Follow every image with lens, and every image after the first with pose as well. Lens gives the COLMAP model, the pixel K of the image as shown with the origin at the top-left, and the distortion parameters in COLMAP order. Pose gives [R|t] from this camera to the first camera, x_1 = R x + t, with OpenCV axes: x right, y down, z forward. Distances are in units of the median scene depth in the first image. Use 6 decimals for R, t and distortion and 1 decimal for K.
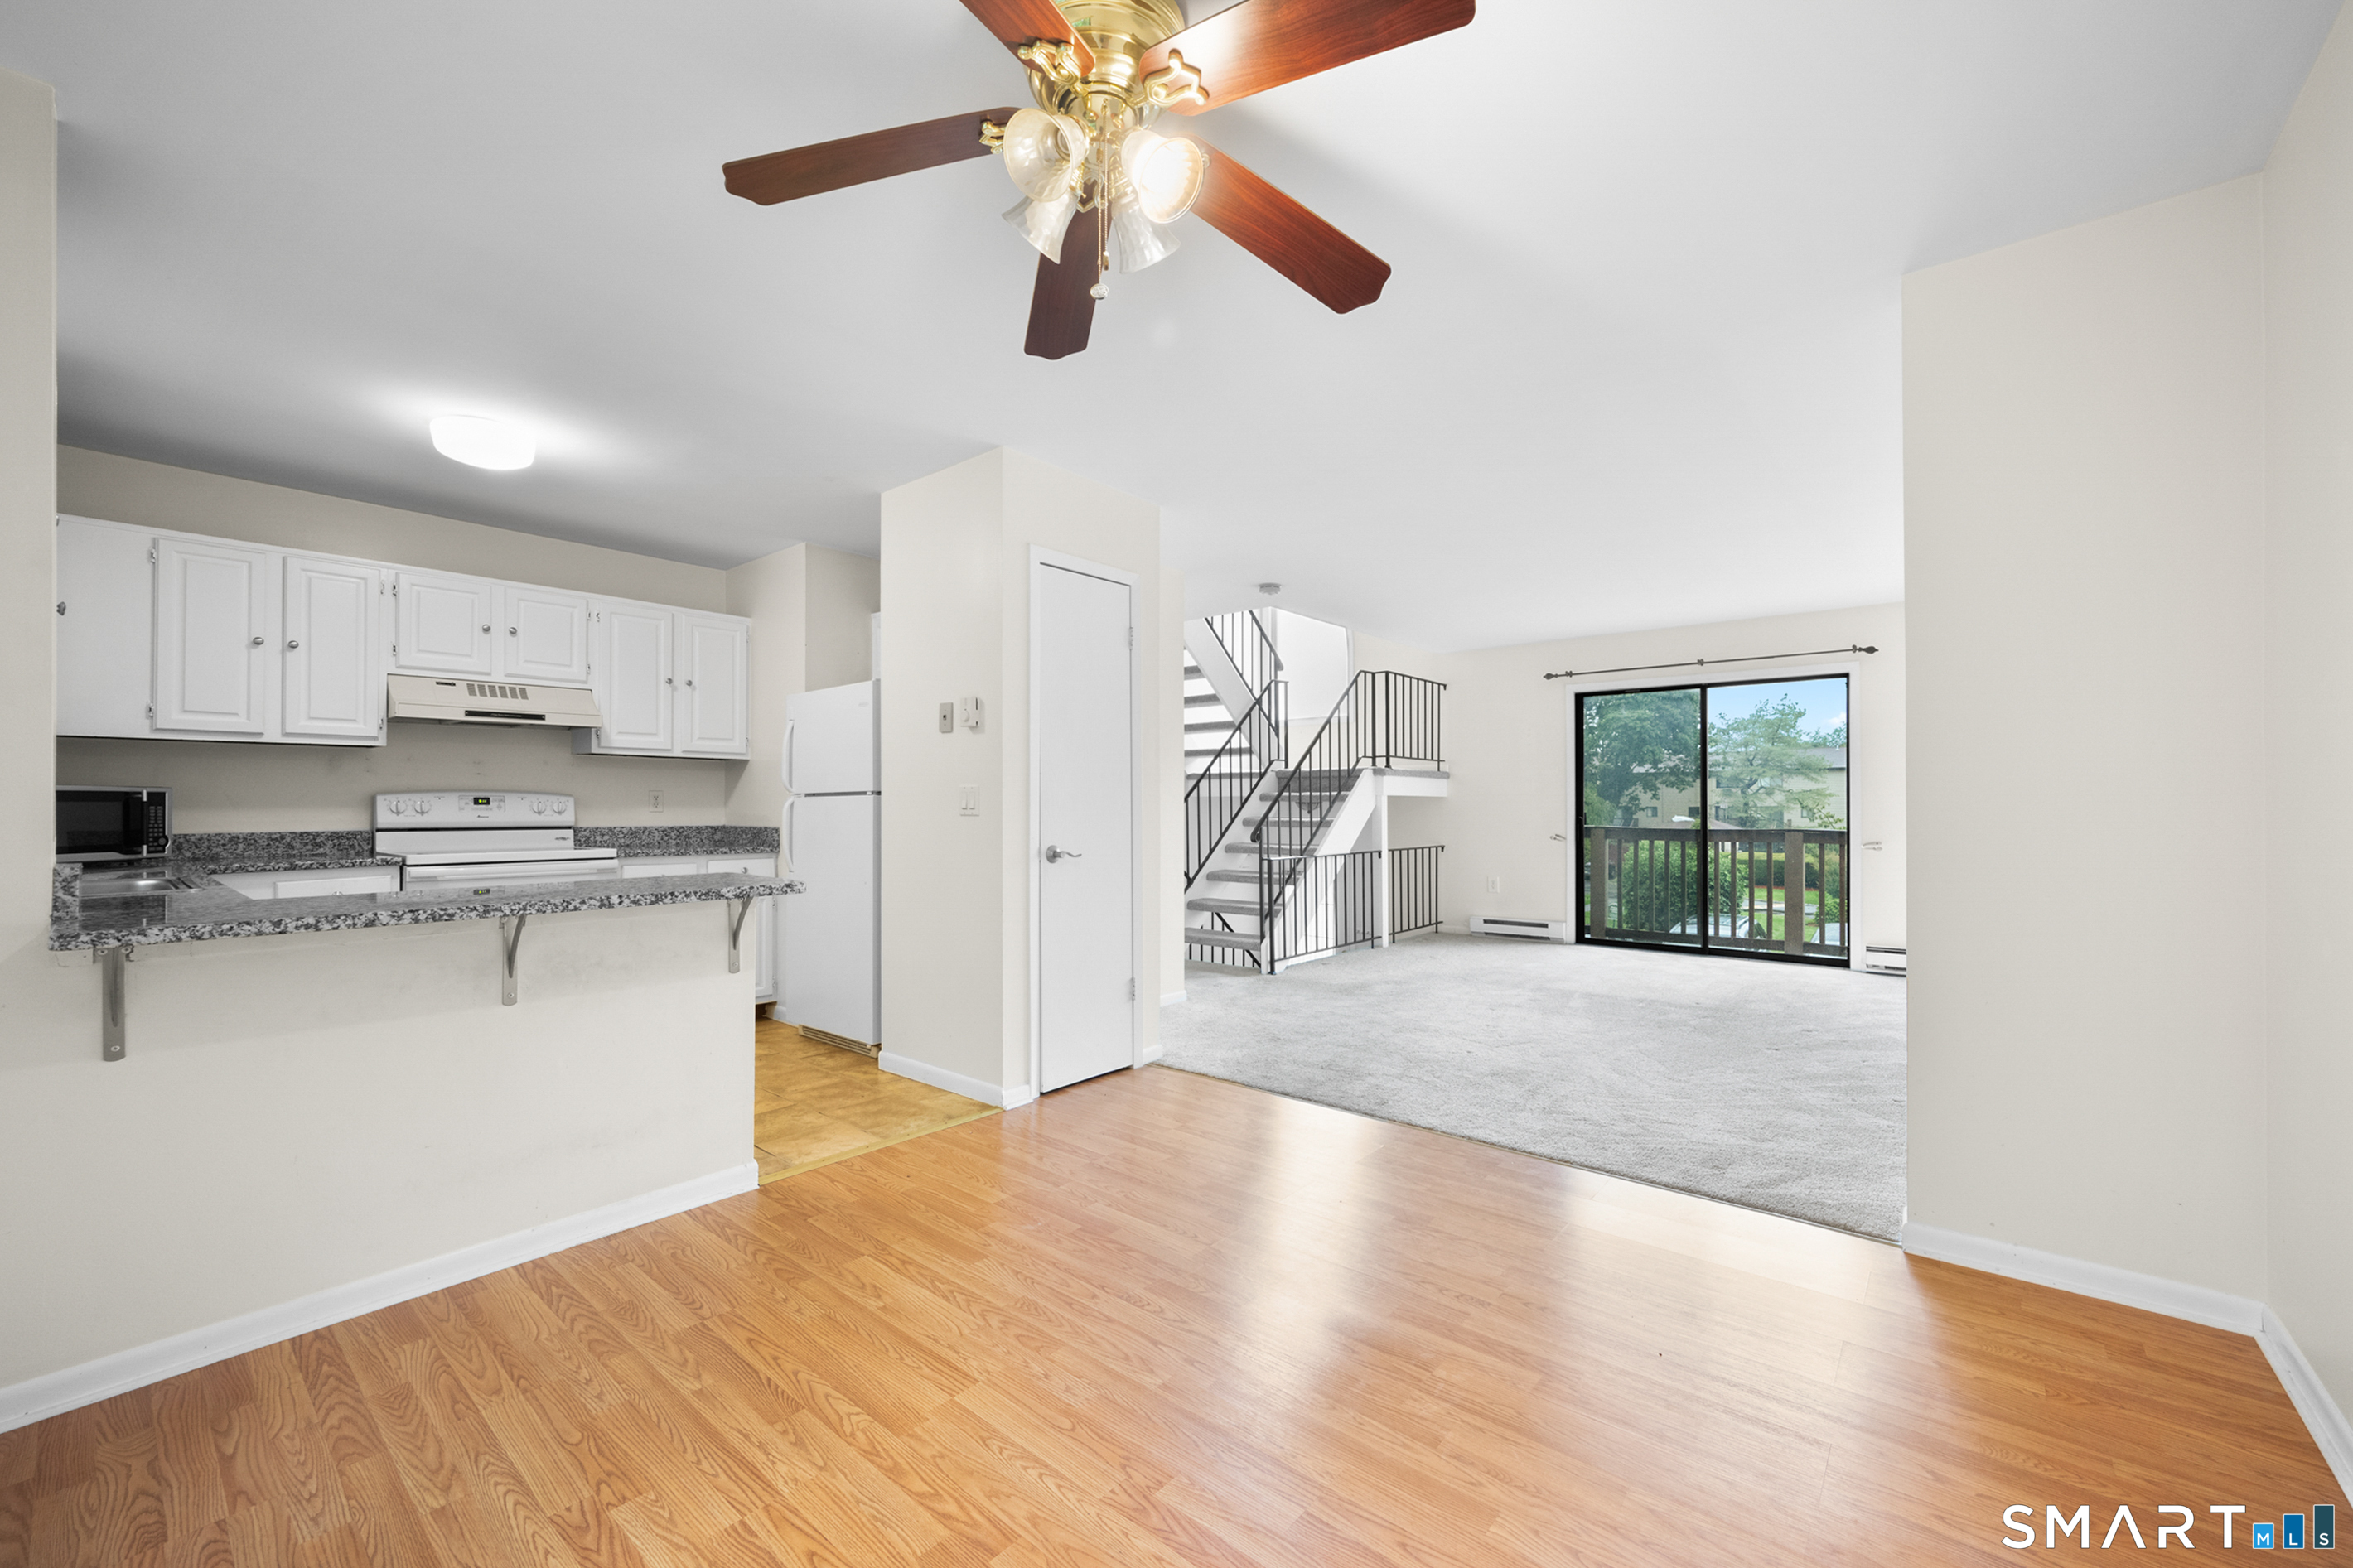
lens RADIAL K [[926.6, 0, 1178.2], [0, 926.6, 799.6], [0, 0, 1]] dist [-0.002901, 0.000236]
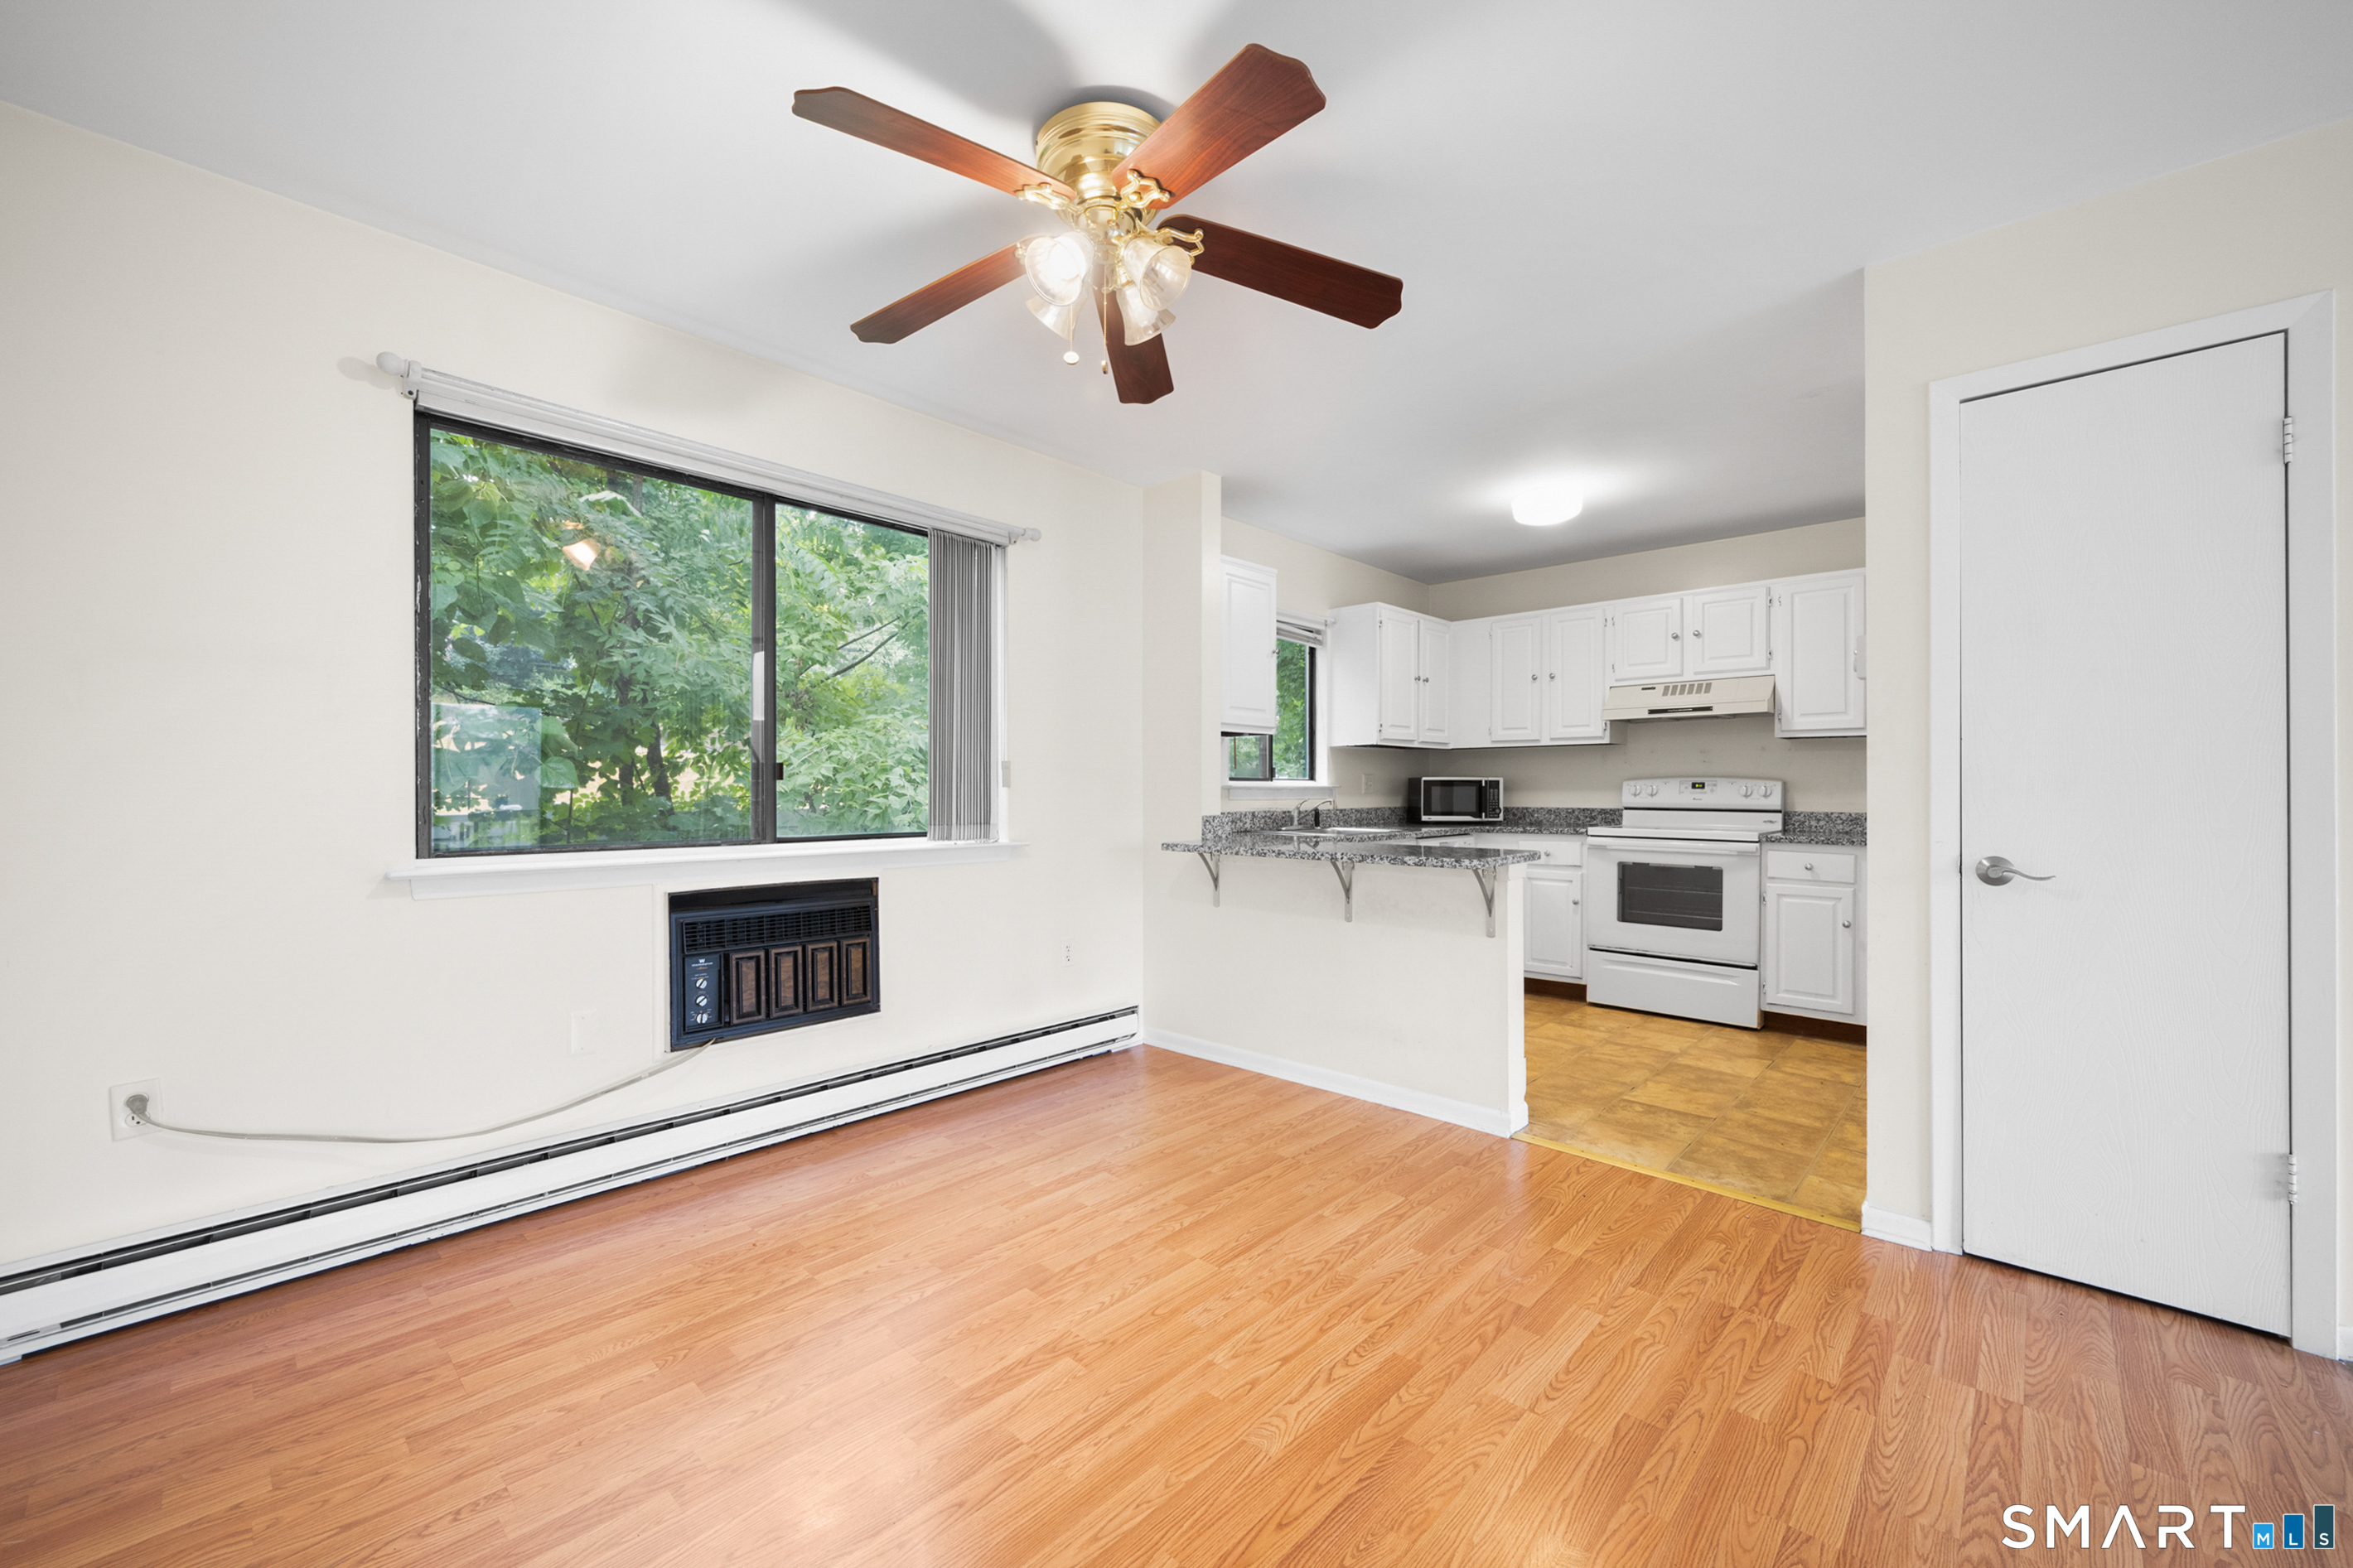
lens RADIAL K [[926.6, 0, 1190.7], [0, 926.6, 789.5], [0, 0, 1]] dist [-0.002901, 0.000236]
pose [[-0.041096, 0.001822, -0.999154, 0.428370], [0.002660, 0.999995, 0.001715, 0.003013], [0.999152, -0.002587, -0.041101, 0.441076]]
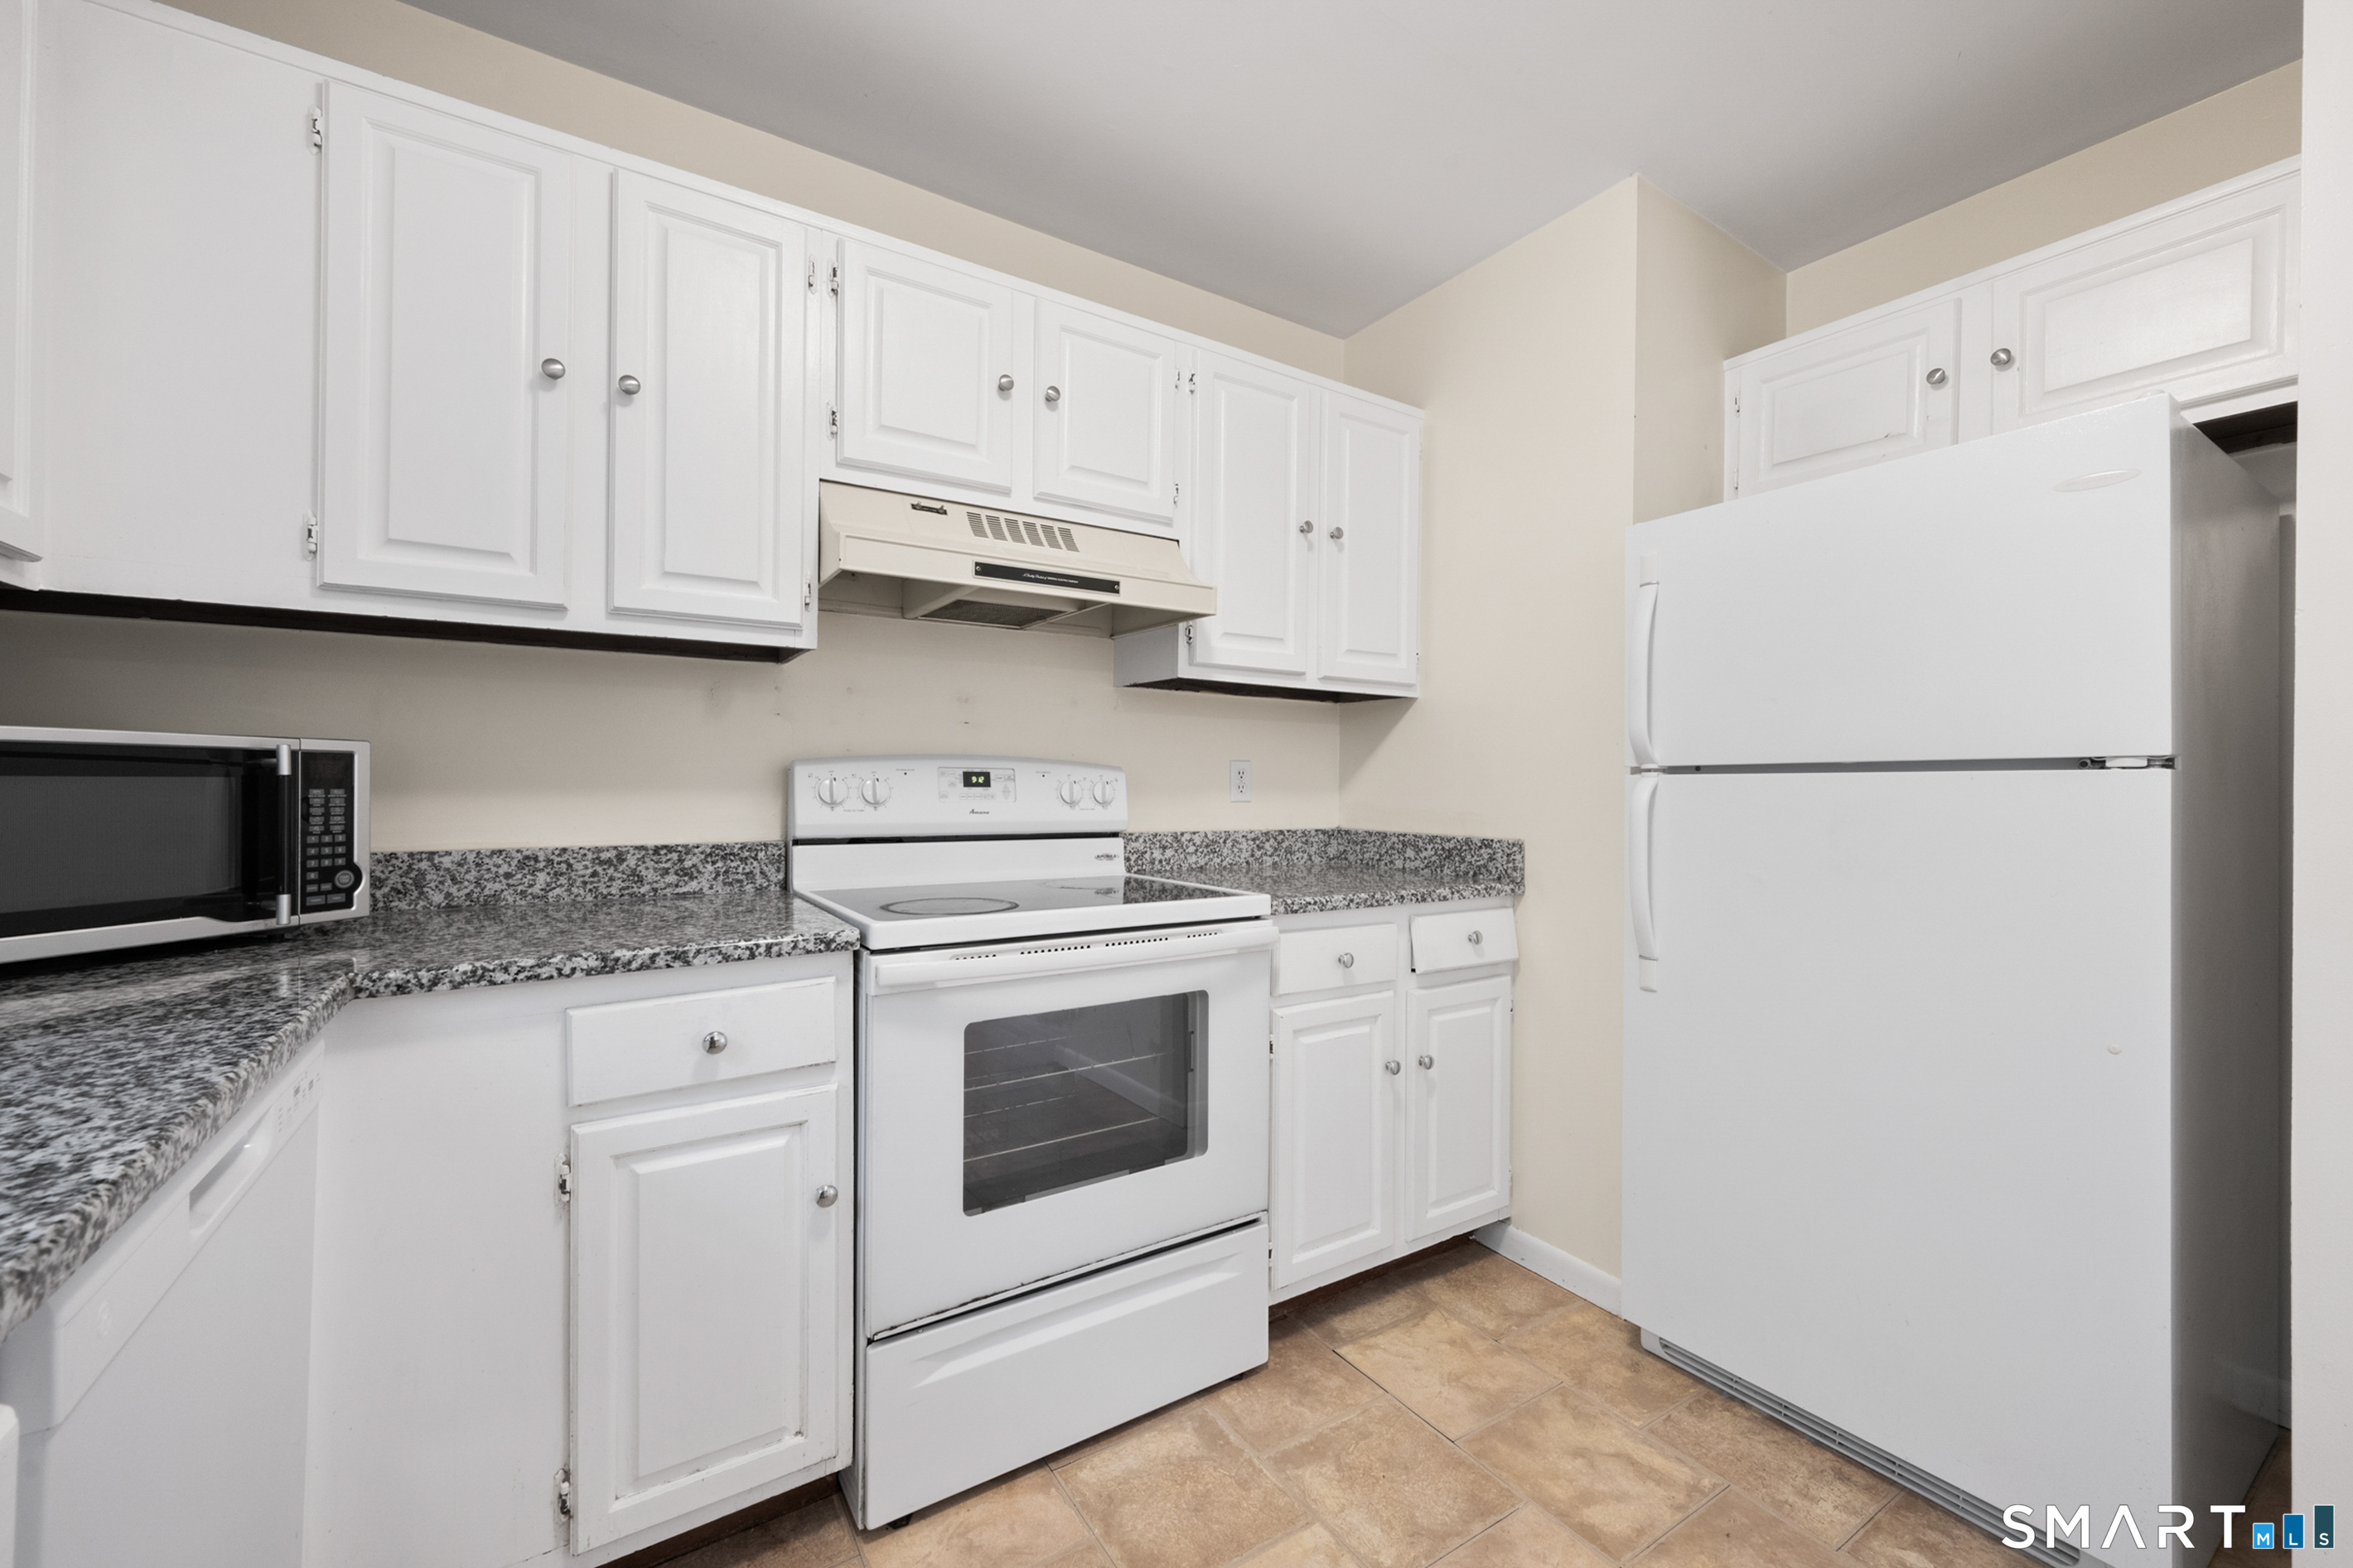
lens RADIAL K [[926.6, 0, 1183.3], [0, 926.6, 784.6], [0, 0, 1]] dist [-0.002901, 0.000236]
pose [[0.956827, 0.008838, -0.290524, -0.536306], [-0.006848, 0.999946, 0.007864, 0.000068], [0.290578, -0.005535, 0.956835, 0.602561]]
